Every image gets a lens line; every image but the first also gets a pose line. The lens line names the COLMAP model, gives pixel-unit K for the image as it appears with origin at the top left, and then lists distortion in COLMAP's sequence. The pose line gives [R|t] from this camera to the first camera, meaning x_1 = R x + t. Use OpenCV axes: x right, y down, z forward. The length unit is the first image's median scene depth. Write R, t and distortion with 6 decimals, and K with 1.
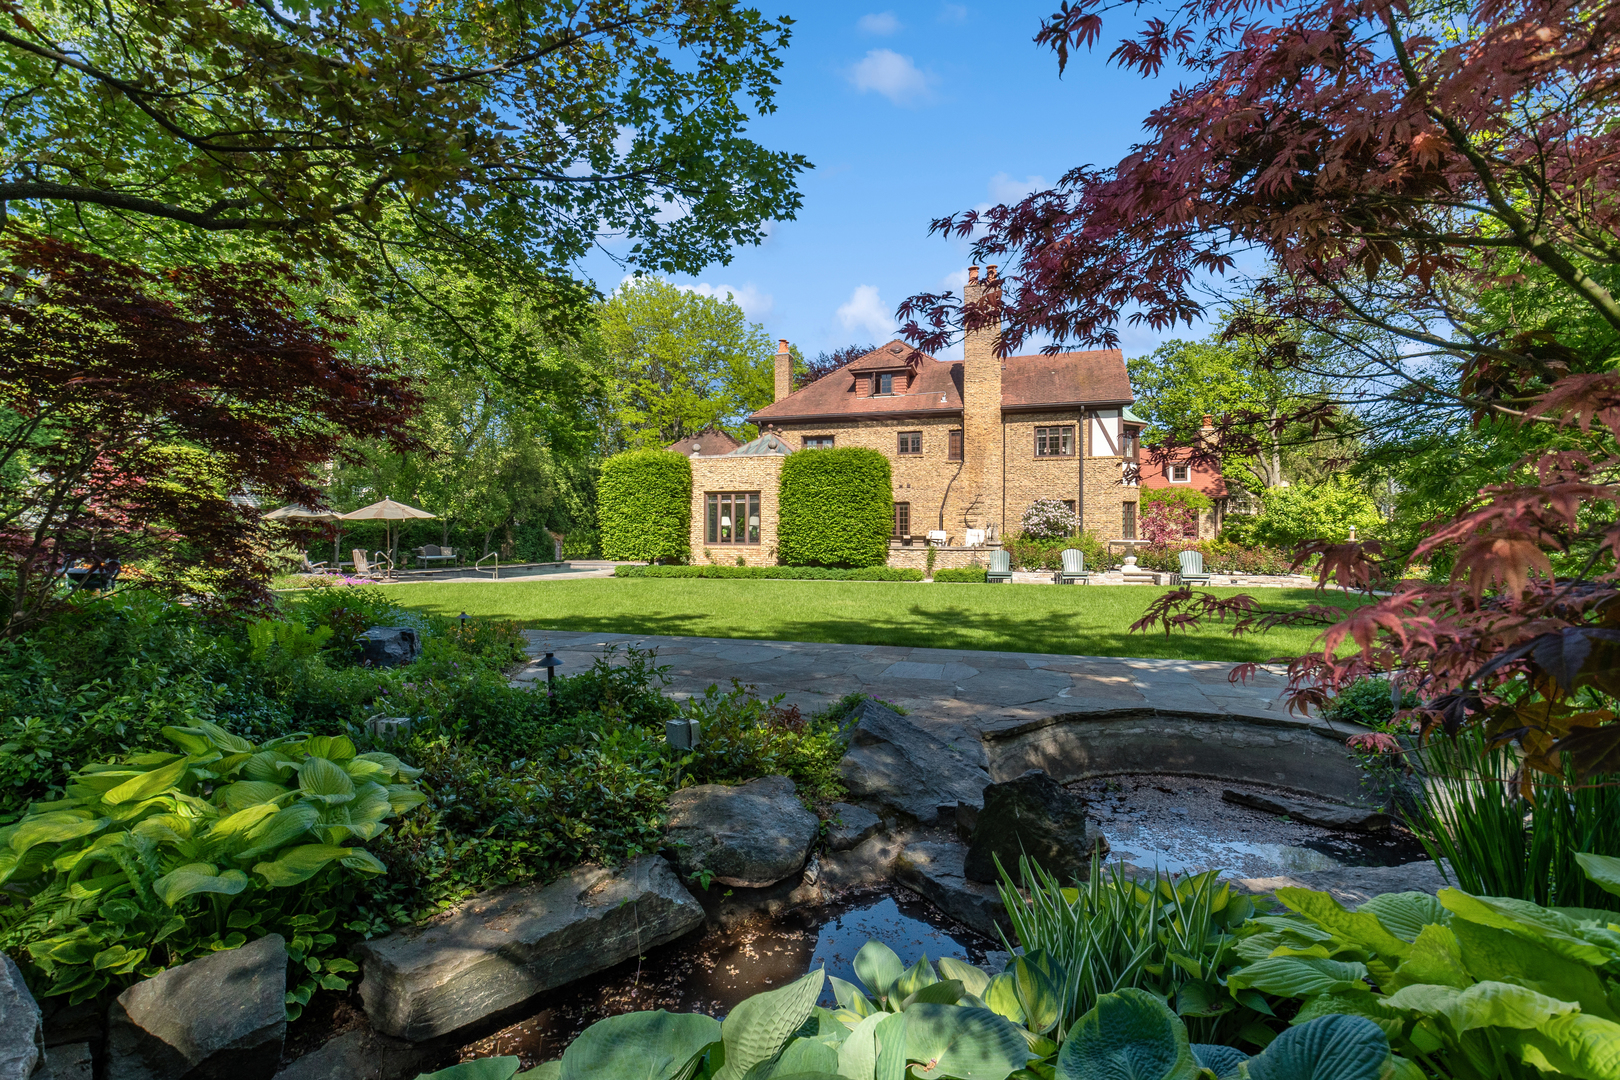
lens RADIAL K [[711.3, 0, 814.3], [0, 711.3, 520.5], [0, 0, 1]] dist [0.003416, 0.000246]
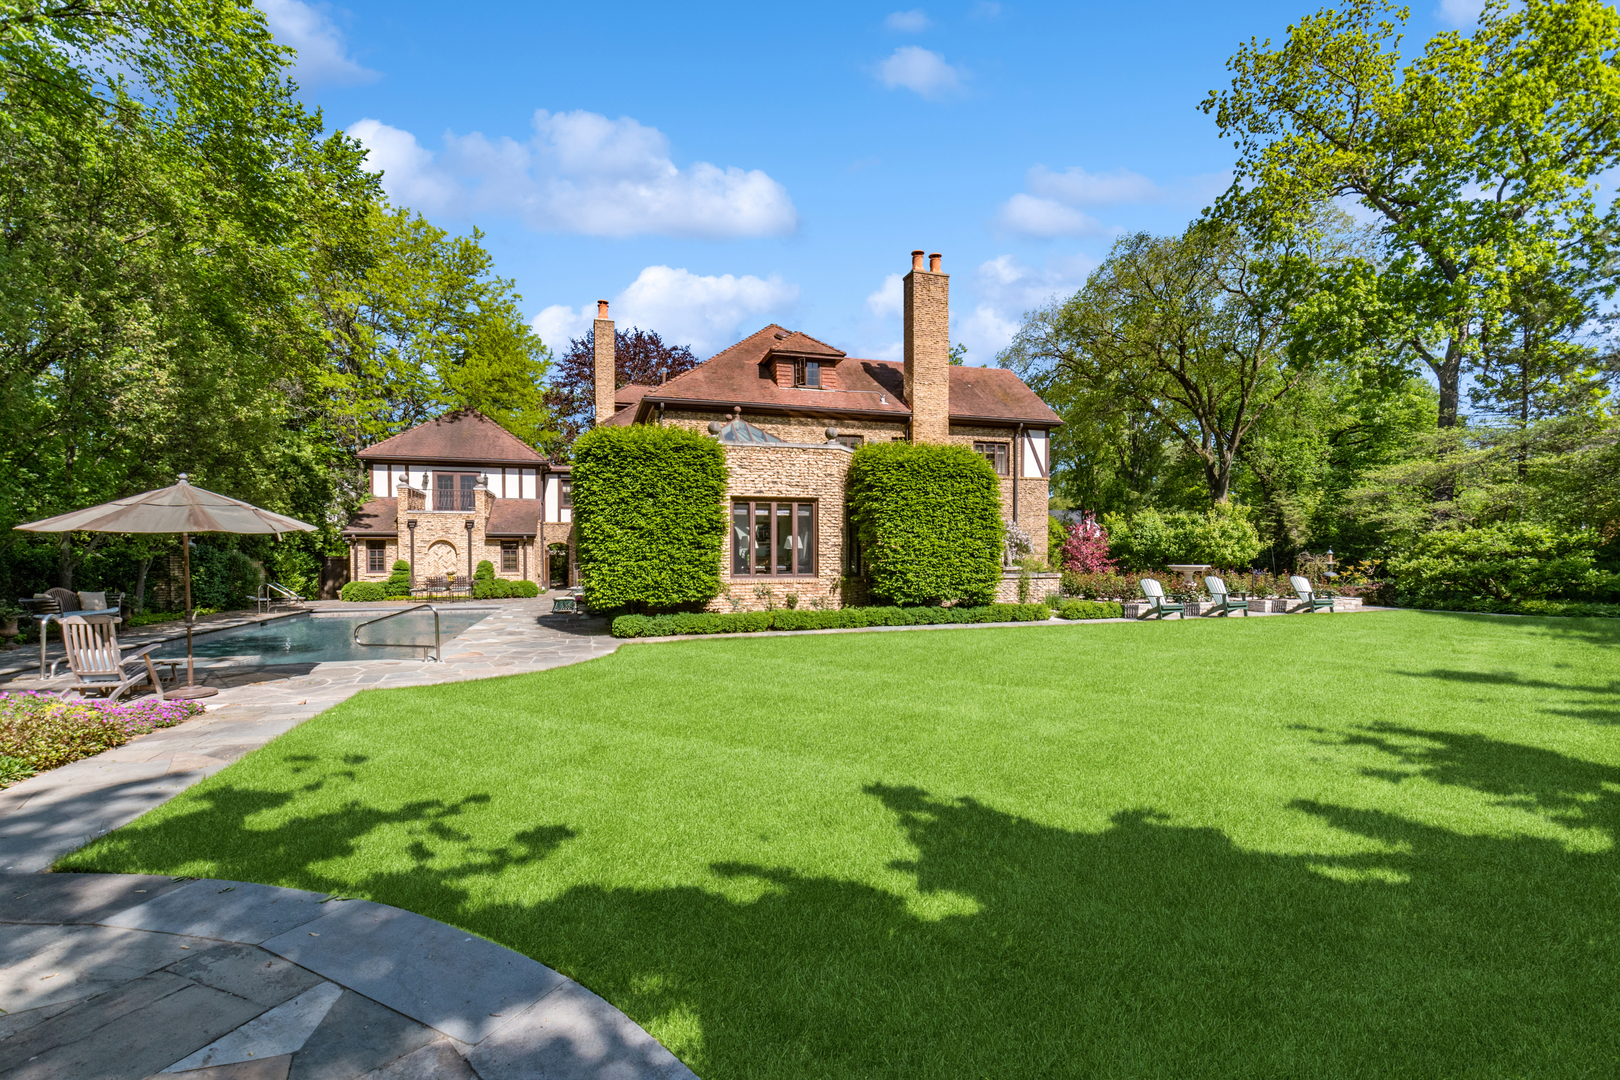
lens RADIAL K [[711.3, 0, 808.5], [0, 711.3, 541.6], [0, 0, 1]] dist [0.003416, 0.000246]
pose [[0.824230, 0.003306, 0.566245, -0.395157], [-0.000655, 0.999988, -0.004885, 0.002945], [-0.566254, 0.003655, 0.824223, 0.367705]]
